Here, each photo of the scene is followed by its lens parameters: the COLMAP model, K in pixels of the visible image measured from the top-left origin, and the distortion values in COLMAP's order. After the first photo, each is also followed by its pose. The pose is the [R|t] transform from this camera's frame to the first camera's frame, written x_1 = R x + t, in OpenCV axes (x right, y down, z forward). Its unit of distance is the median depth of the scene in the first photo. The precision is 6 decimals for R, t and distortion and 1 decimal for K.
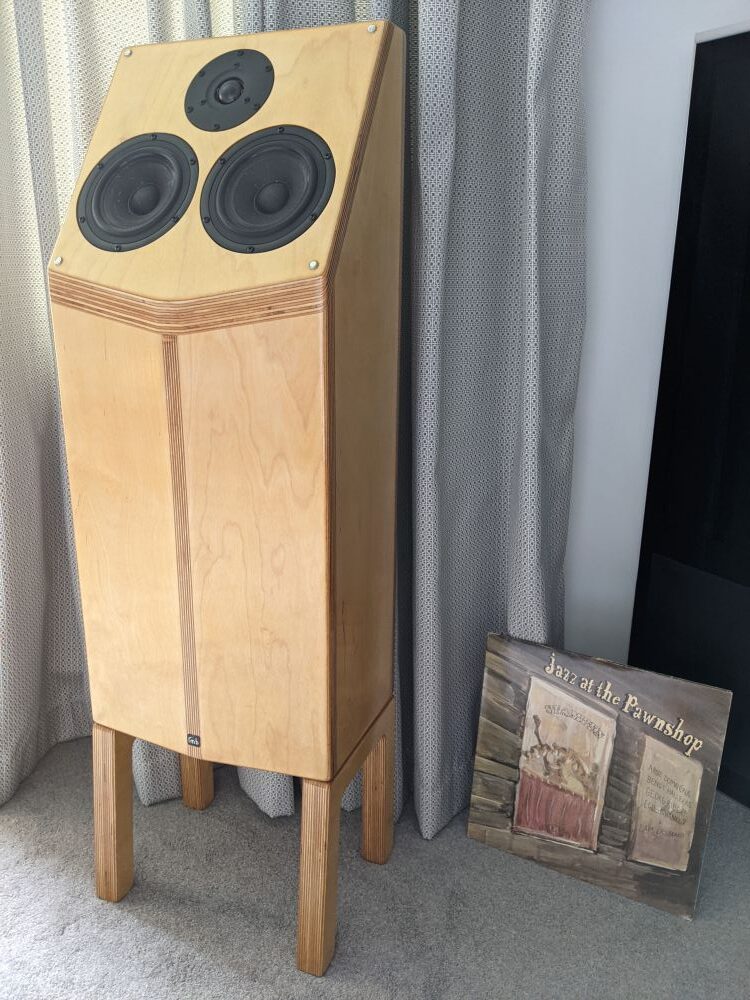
lens RADIAL K [[798.8, 0, 367.4], [0, 798.8, 503.2], [0, 0, 1]] dist [-0.079667, 0.046933]
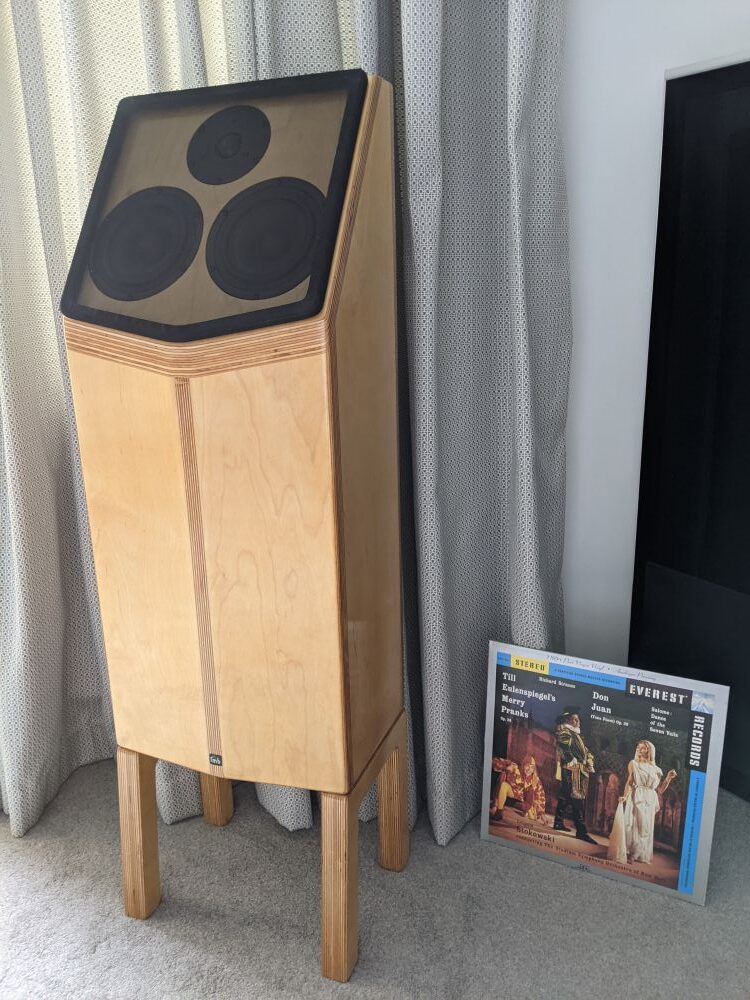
lens RADIAL K [[798.8, 0, 372.5], [0, 798.8, 493.3], [0, 0, 1]] dist [-0.079667, 0.046933]
pose [[0.999234, -0.038312, 0.007985, -0.006800], [0.038480, 0.999015, -0.022087, -0.019762], [-0.007131, 0.022378, 0.999724, -0.051566]]
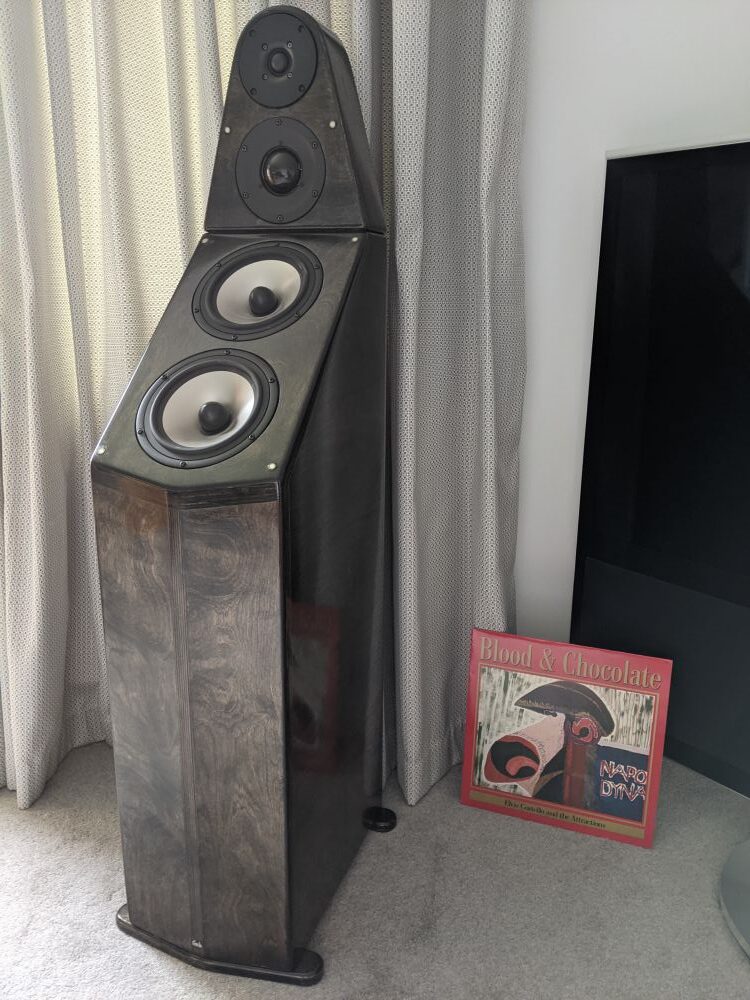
lens RADIAL K [[798.8, 0, 373.9], [0, 798.8, 494.7], [0, 0, 1]] dist [-0.079667, 0.046933]
pose [[0.994524, -0.024026, 0.101712, -0.104058], [0.028671, 0.998600, -0.044456, 0.011434], [-0.100502, 0.047129, 0.993820, -0.230492]]
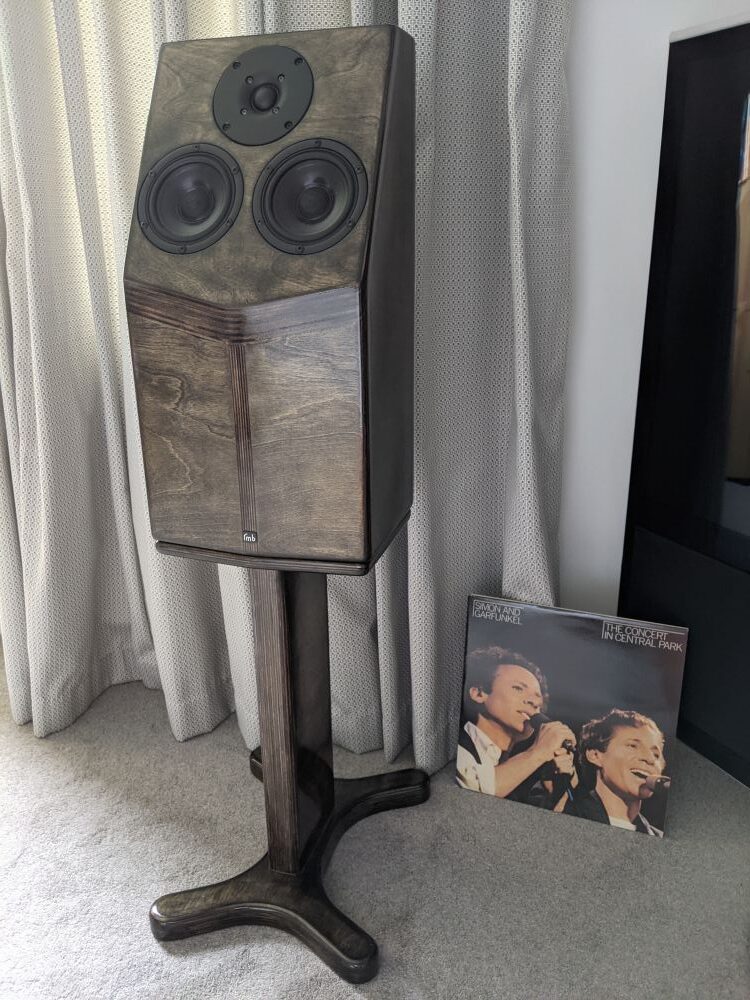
lens RADIAL K [[798.8, 0, 382.2], [0, 798.8, 499.0], [0, 0, 1]] dist [-0.079667, 0.046933]
pose [[0.994952, 0.015076, -0.099212, 0.139118], [-0.012014, 0.999435, 0.031384, -0.002481], [0.099629, -0.030034, 0.994571, -0.108360]]
